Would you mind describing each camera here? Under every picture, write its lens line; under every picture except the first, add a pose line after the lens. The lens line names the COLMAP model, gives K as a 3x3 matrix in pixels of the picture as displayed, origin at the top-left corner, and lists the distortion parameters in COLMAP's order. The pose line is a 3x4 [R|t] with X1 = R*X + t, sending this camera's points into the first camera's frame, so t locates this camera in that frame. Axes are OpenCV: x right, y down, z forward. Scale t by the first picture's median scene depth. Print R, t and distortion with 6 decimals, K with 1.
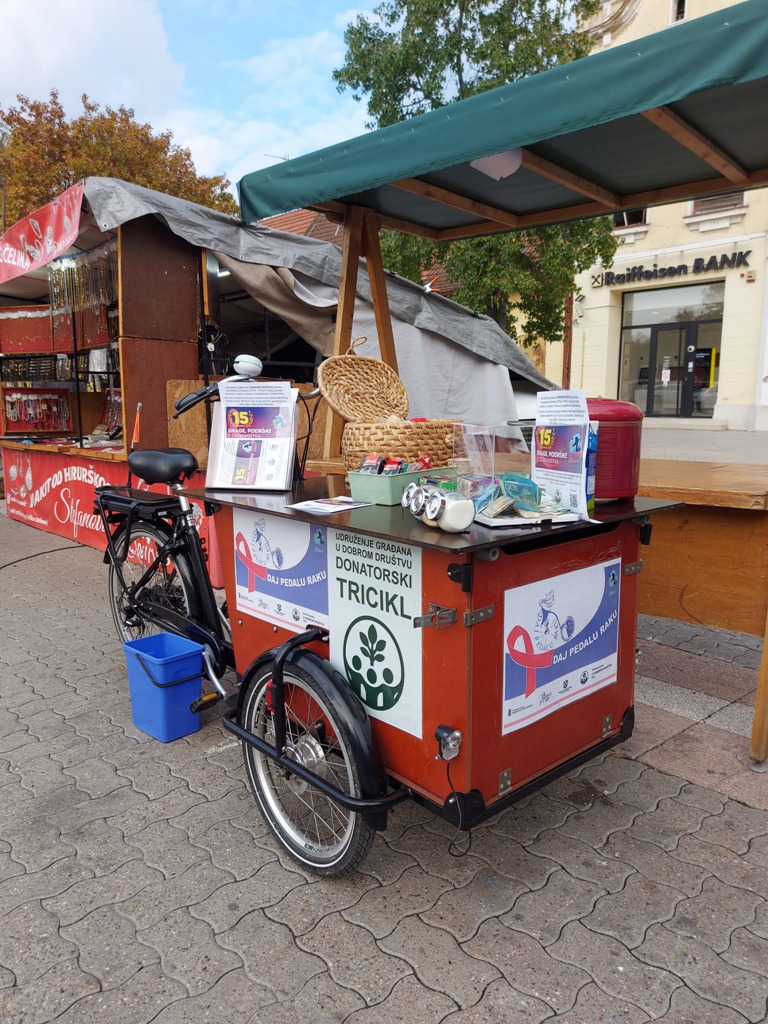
lens RADIAL K [[759.1, 0, 380.3], [0, 759.1, 520.3], [0, 0, 1]] dist [0.068203, -0.006104]
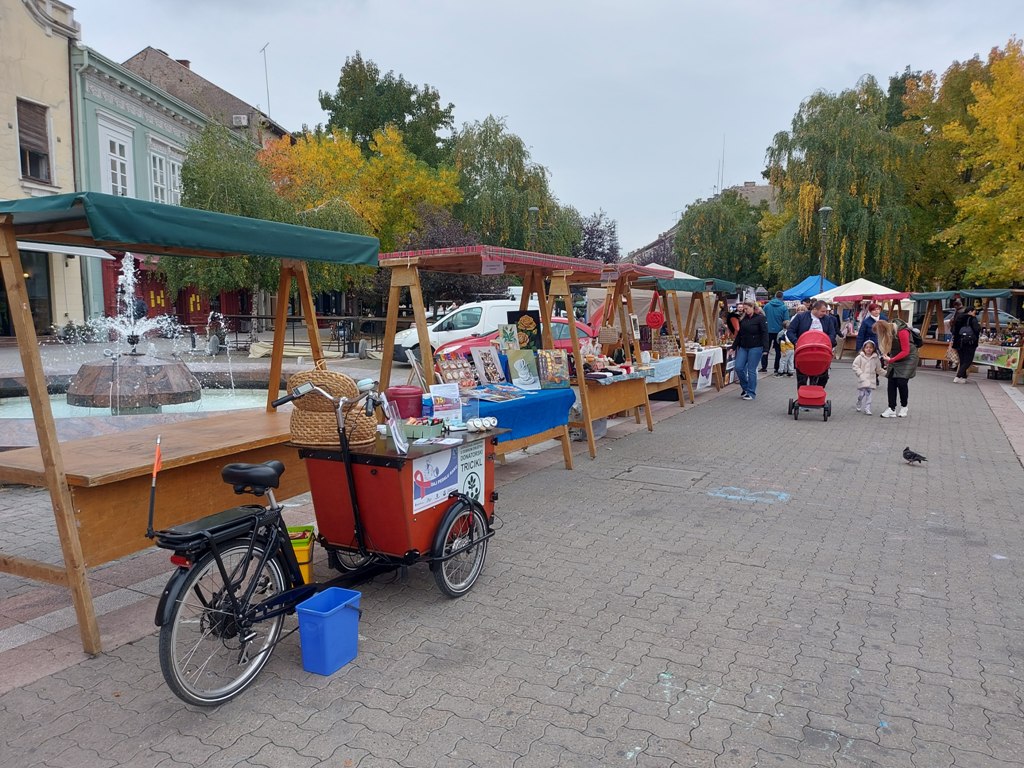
lens RADIAL K [[759.1, 0, 509.5], [0, 759.1, 381.4], [0, 0, 1]] dist [0.068203, -0.006104]
pose [[-0.351812, -0.093333, 0.931406, -2.468347], [0.144107, 0.977755, 0.152410, -0.562152], [-0.924912, 0.187842, -0.330536, 1.672290]]
